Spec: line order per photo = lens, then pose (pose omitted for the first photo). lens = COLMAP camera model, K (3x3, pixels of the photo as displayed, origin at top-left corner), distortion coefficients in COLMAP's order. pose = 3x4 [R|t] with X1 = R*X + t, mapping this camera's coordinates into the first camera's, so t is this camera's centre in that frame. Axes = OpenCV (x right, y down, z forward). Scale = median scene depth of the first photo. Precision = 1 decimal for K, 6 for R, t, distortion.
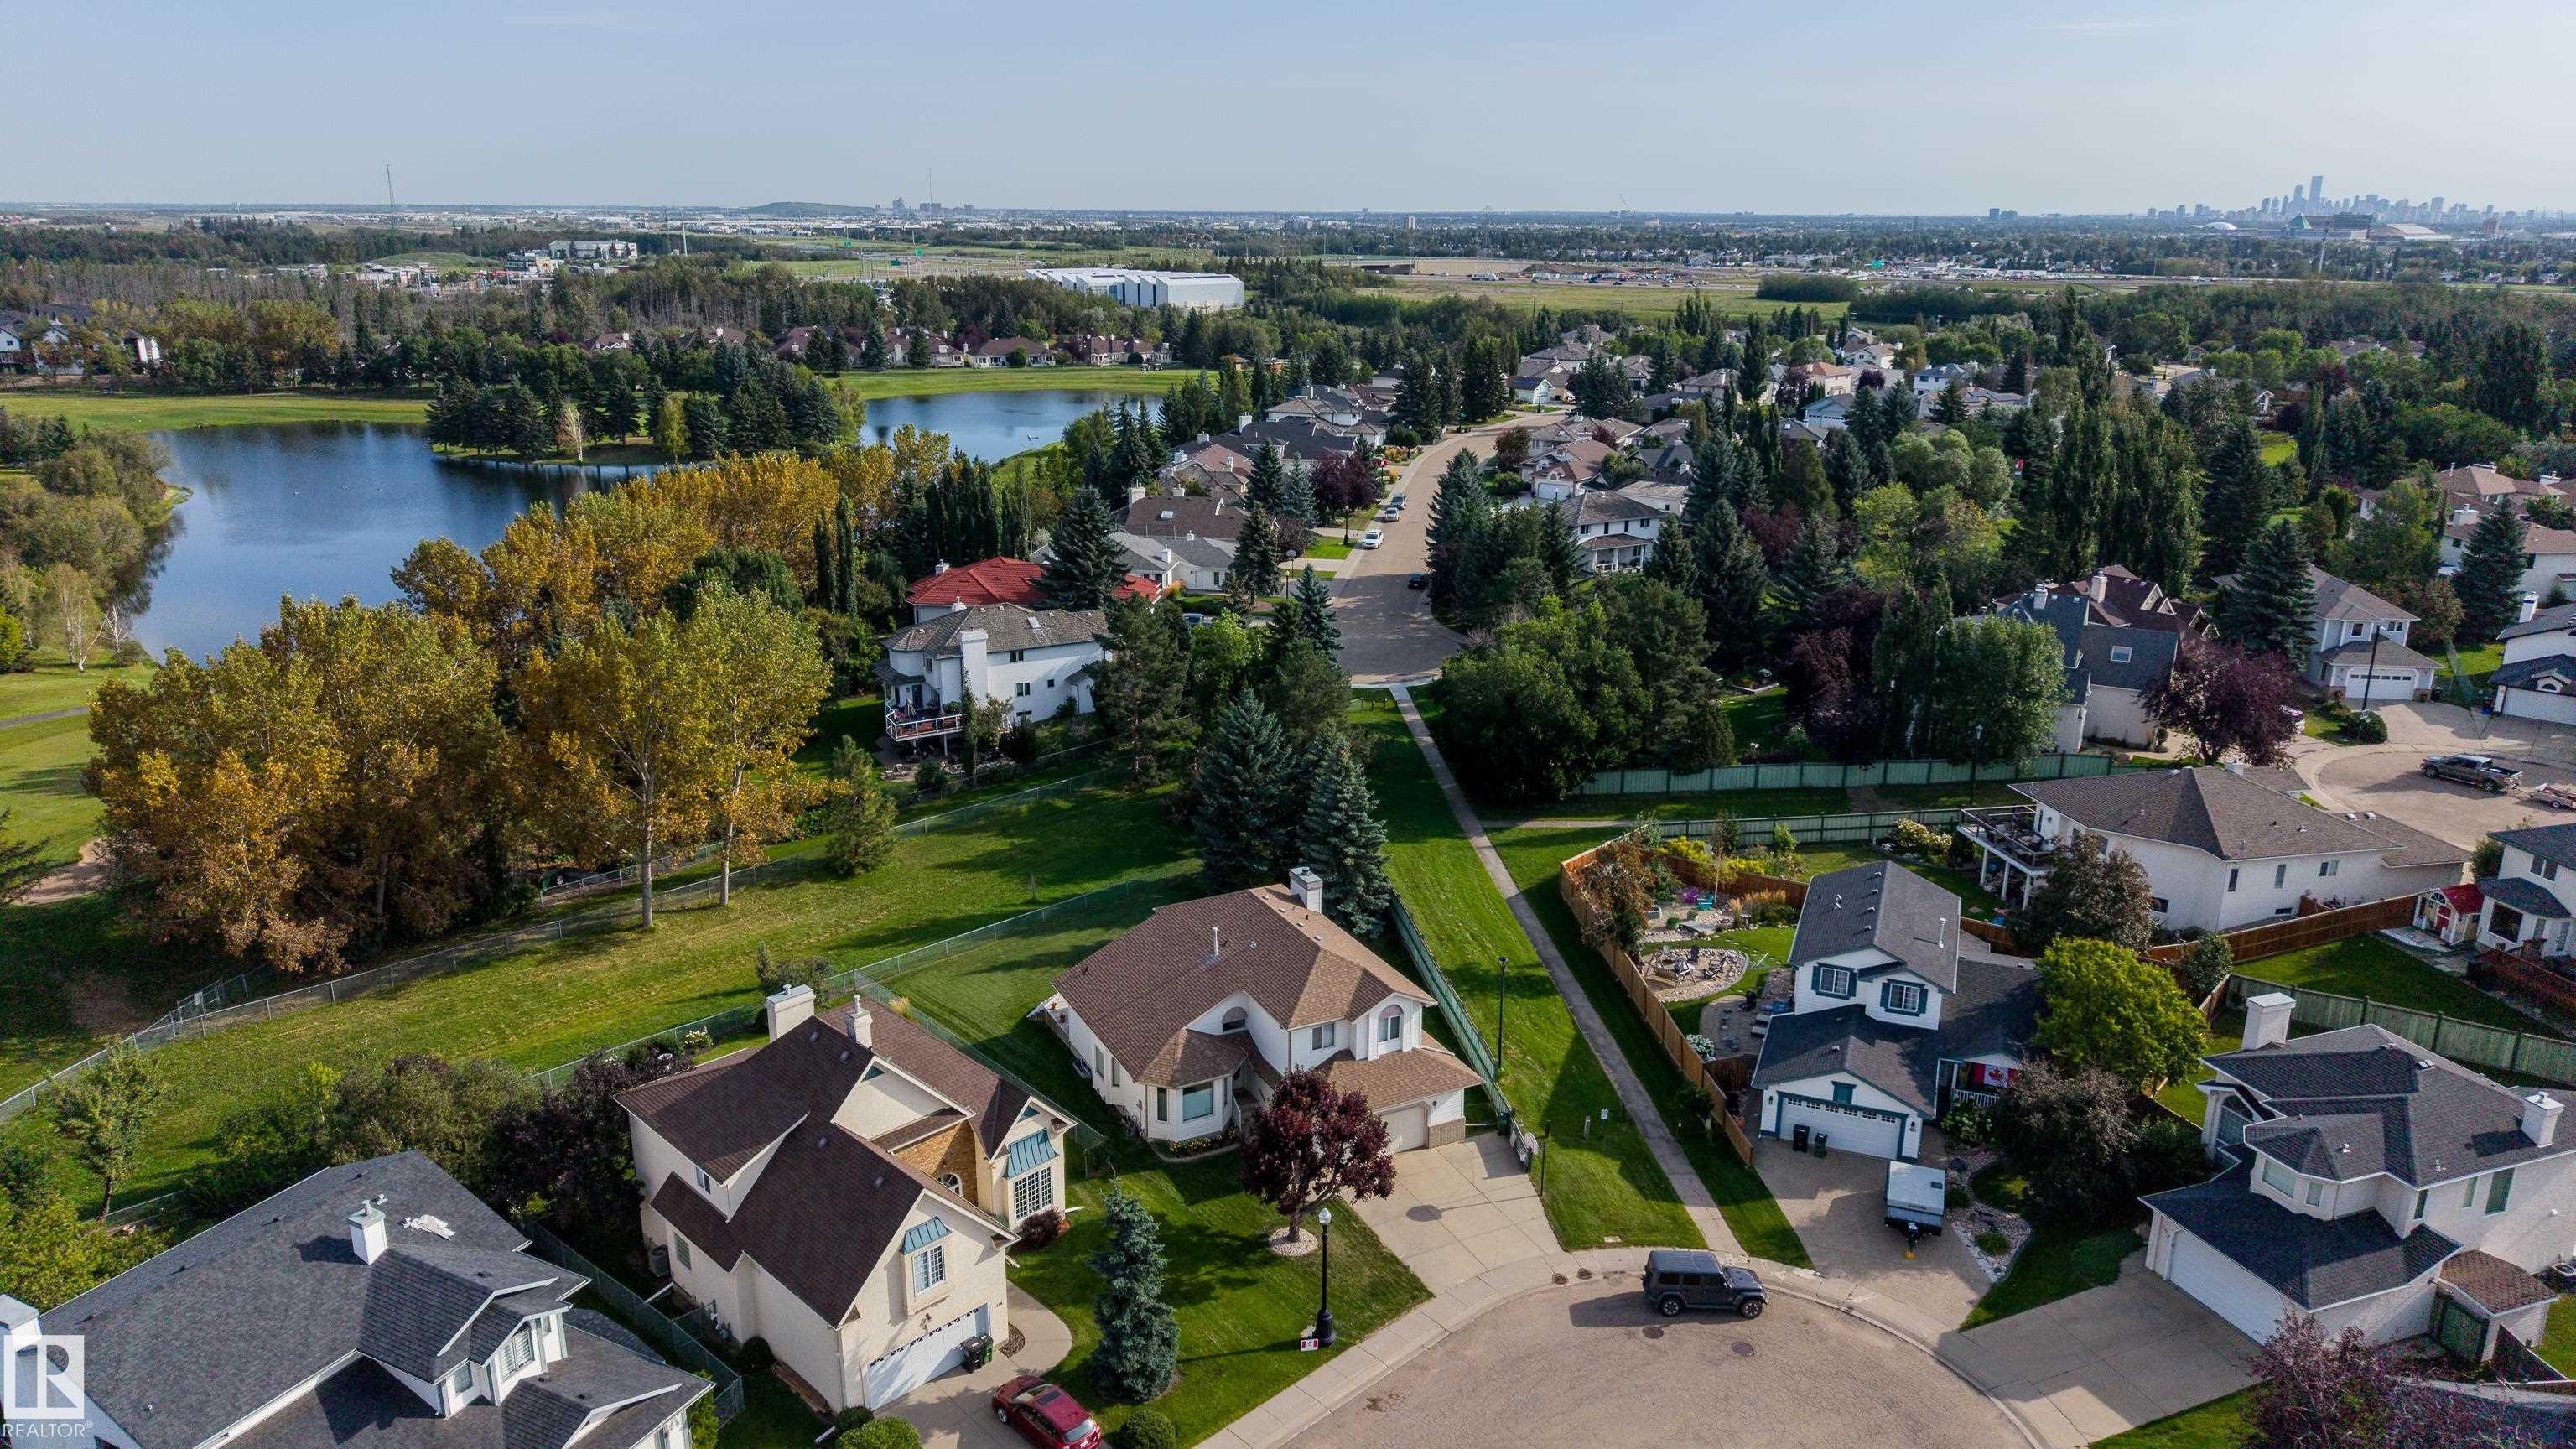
lens RADIAL K [[1704.0, 0, 1288.0], [0, 1704.0, 724.5], [0, 0, 1]] dist [0.069402, -0.067367]
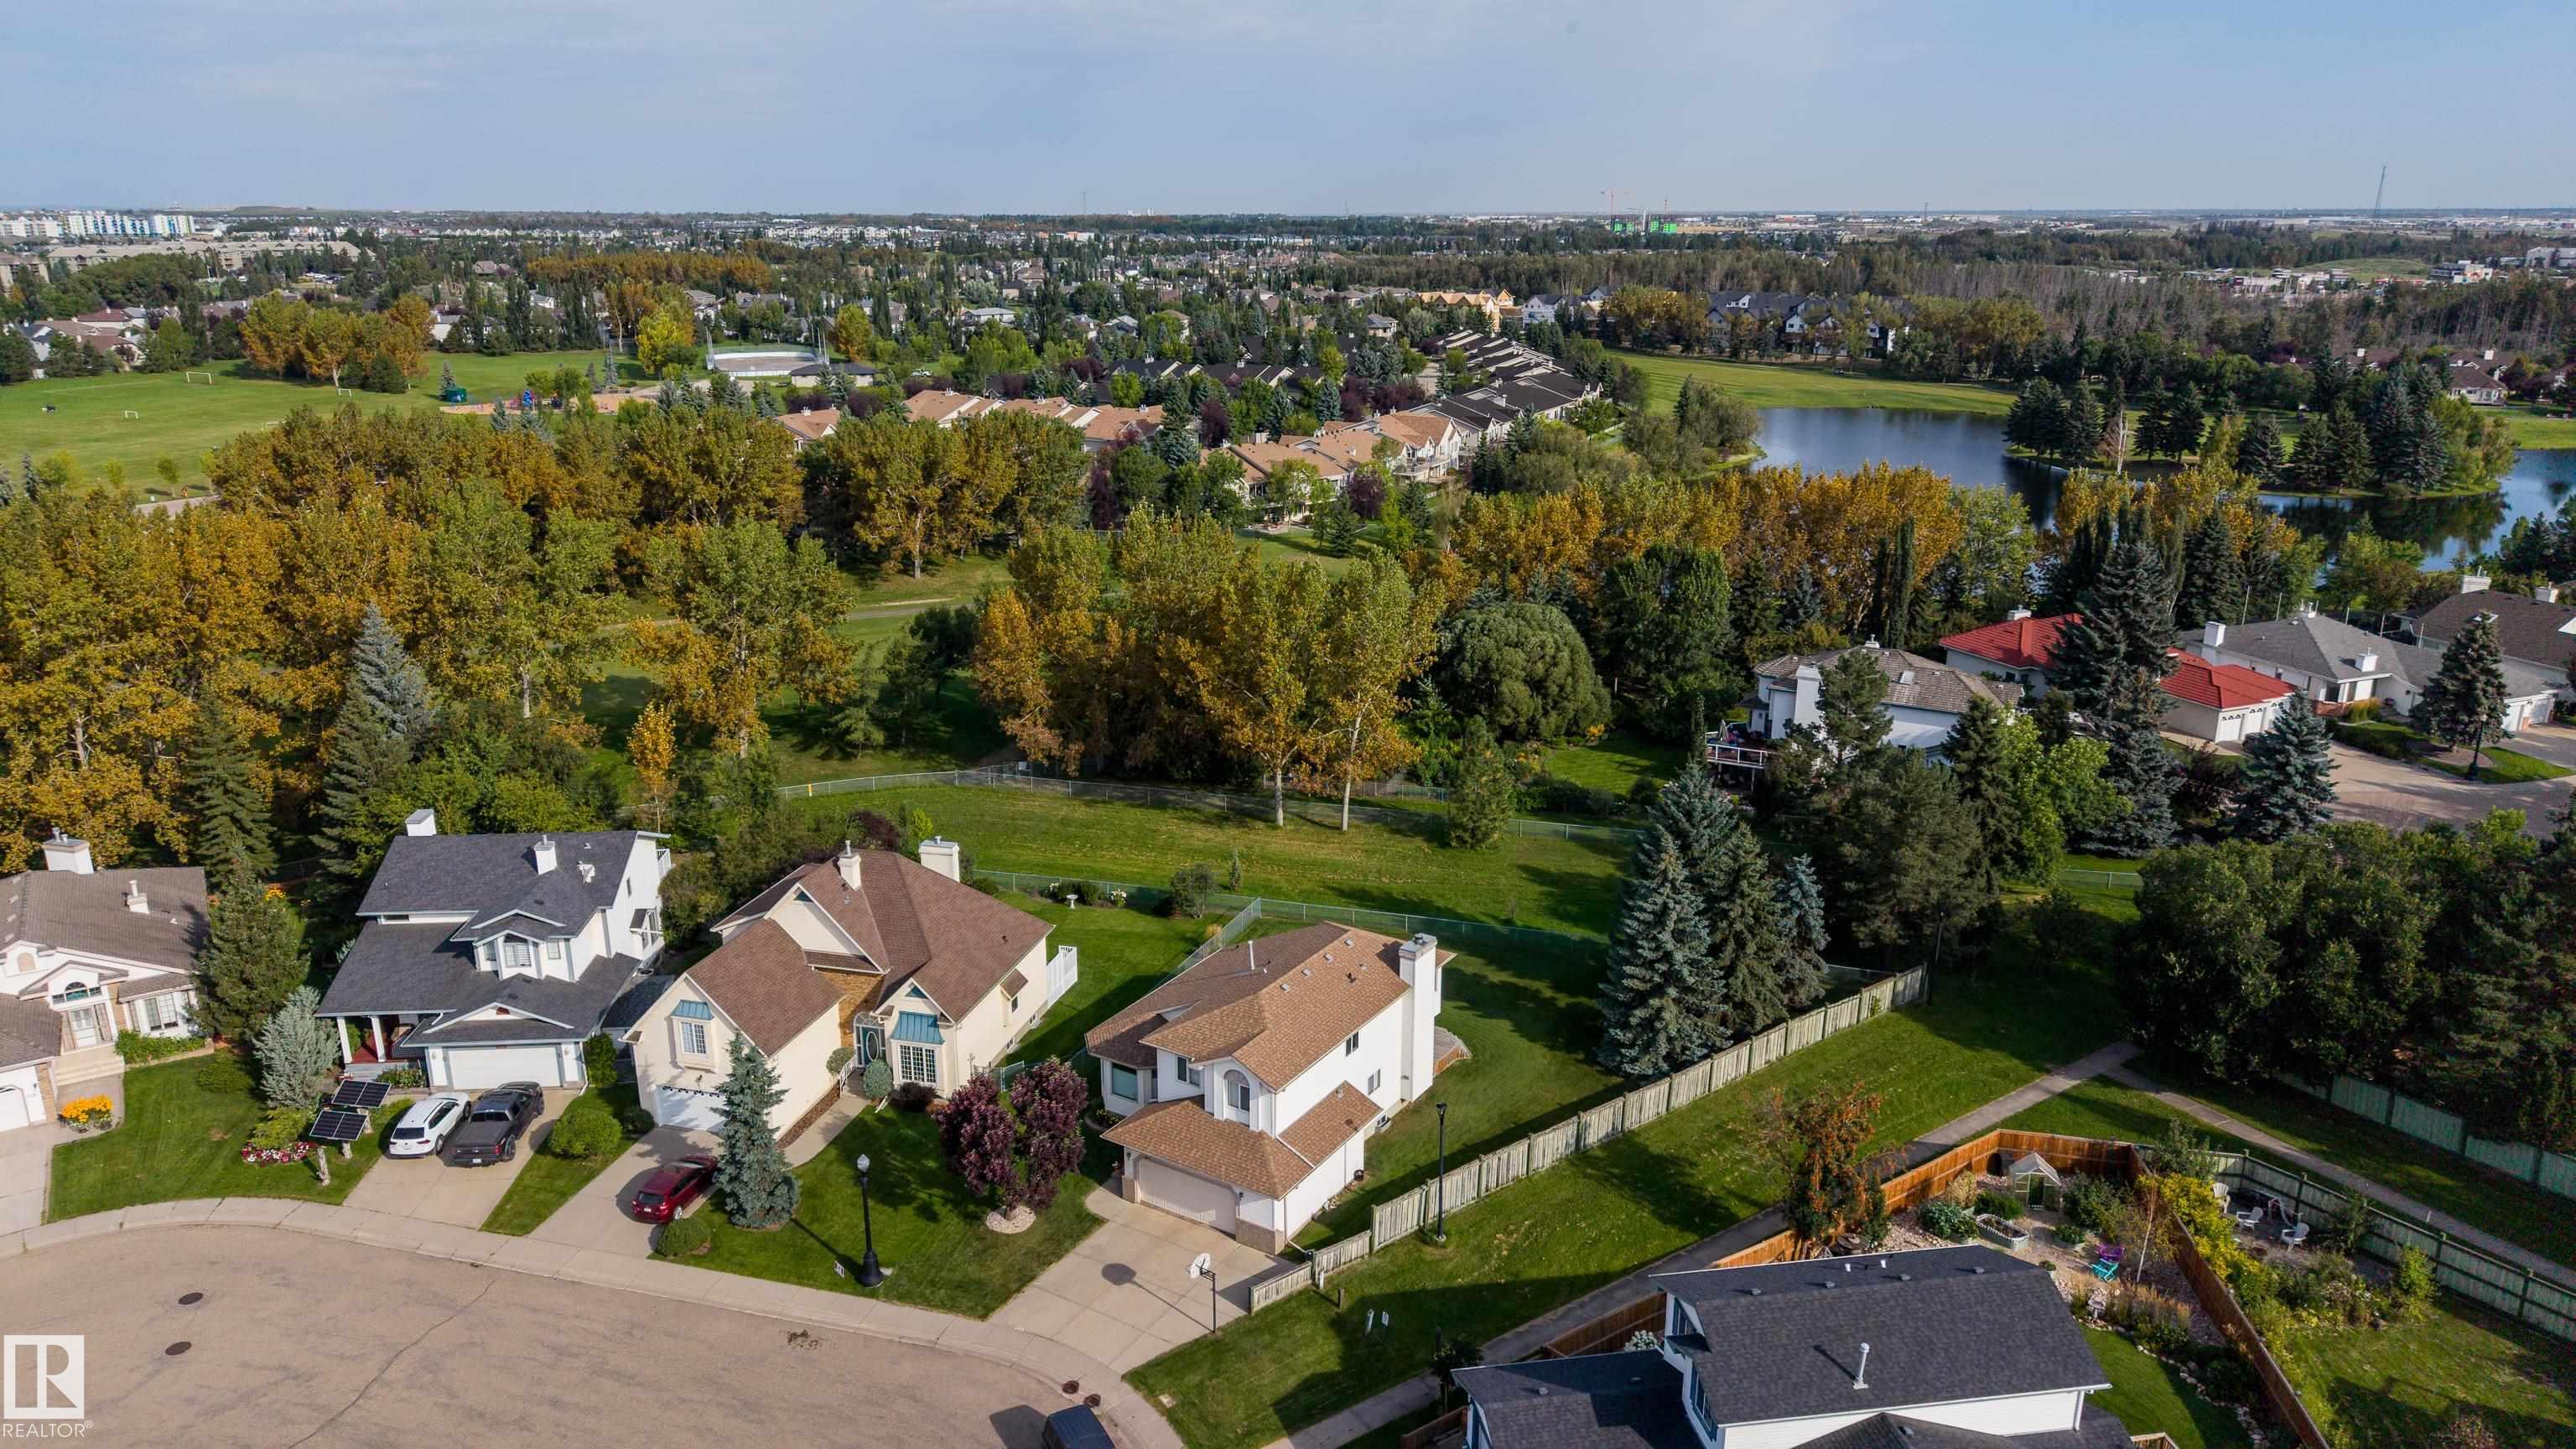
lens RADIAL K [[1735.8, 0, 1288.7], [0, 1735.8, 688.0], [0, 0, 1]] dist [0.052362, -0.064552]
pose [[0.503321, 0.224606, -0.834398, 0.786122], [-0.245452, 0.963014, 0.111167, -0.139902], [0.828505, 0.148852, 0.539835, 0.477231]]
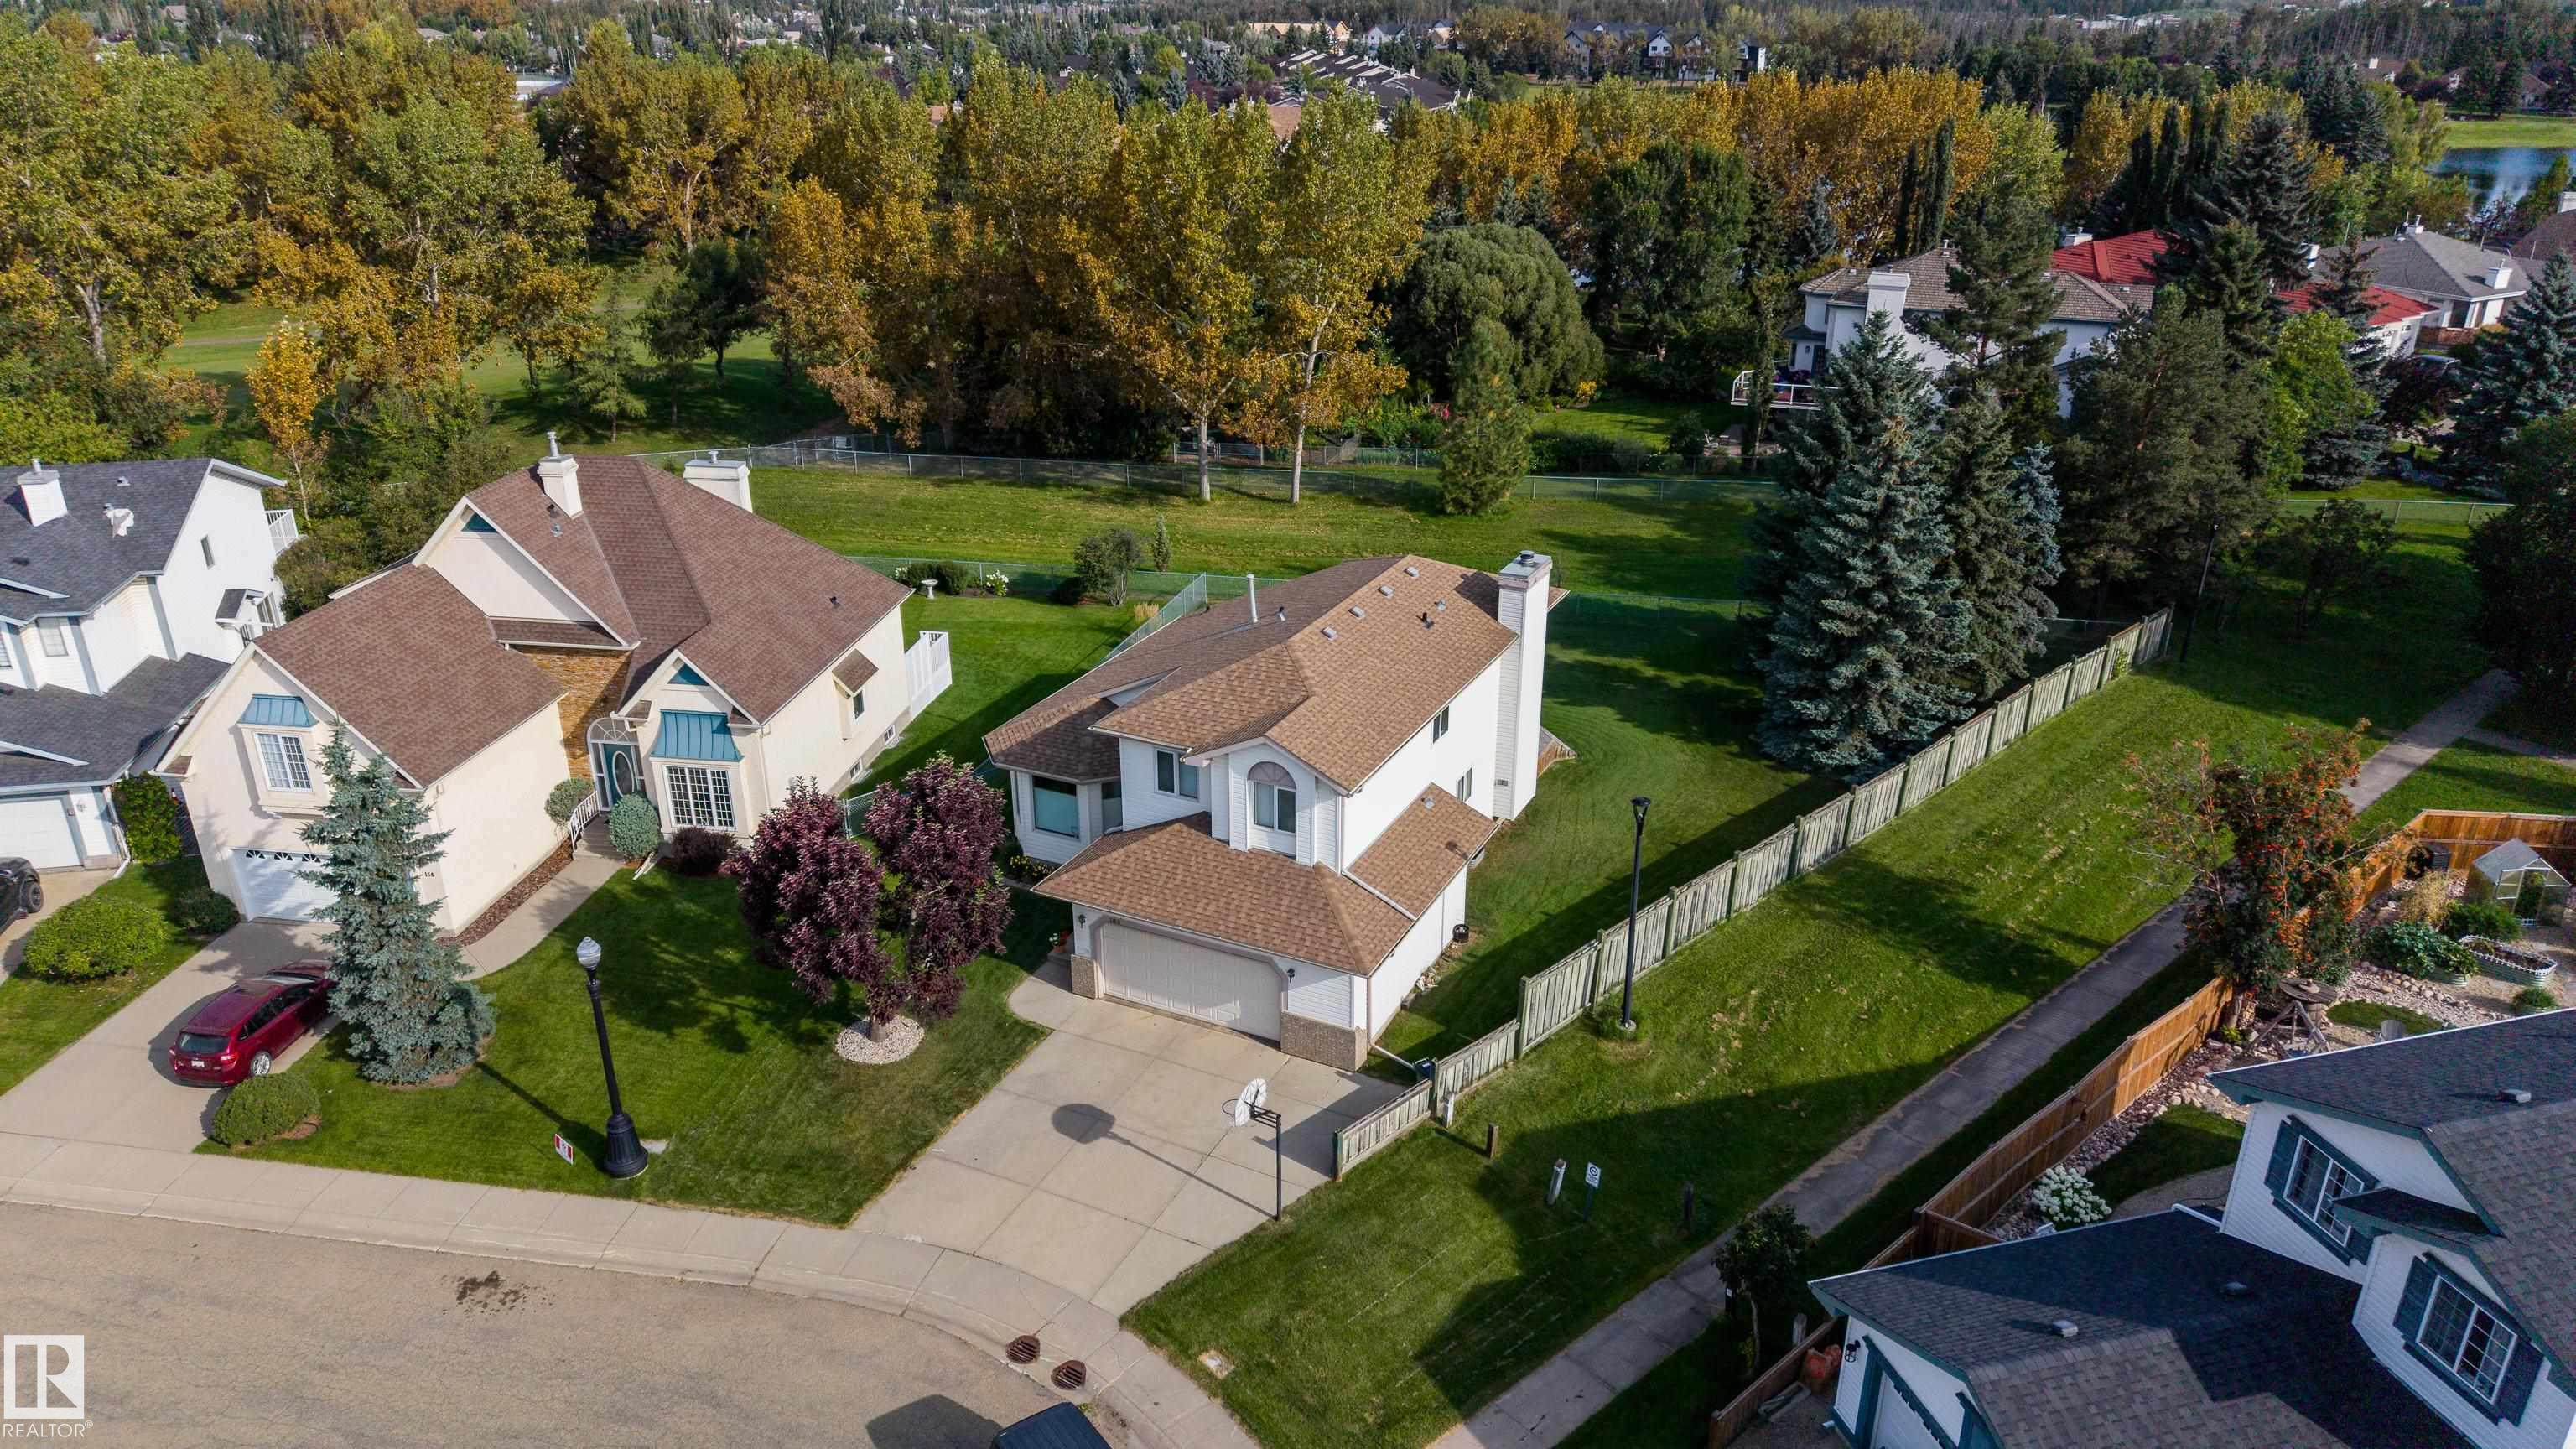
lens RADIAL K [[1735.8, 0, 1288.7], [0, 1735.8, 688.0], [0, 0, 1]] dist [0.052362, -0.064552]
pose [[0.592660, 0.293709, -0.749993, 0.439849], [-0.226549, 0.954339, 0.194711, 0.038629], [0.772936, 0.054513, 0.632138, 0.653586]]
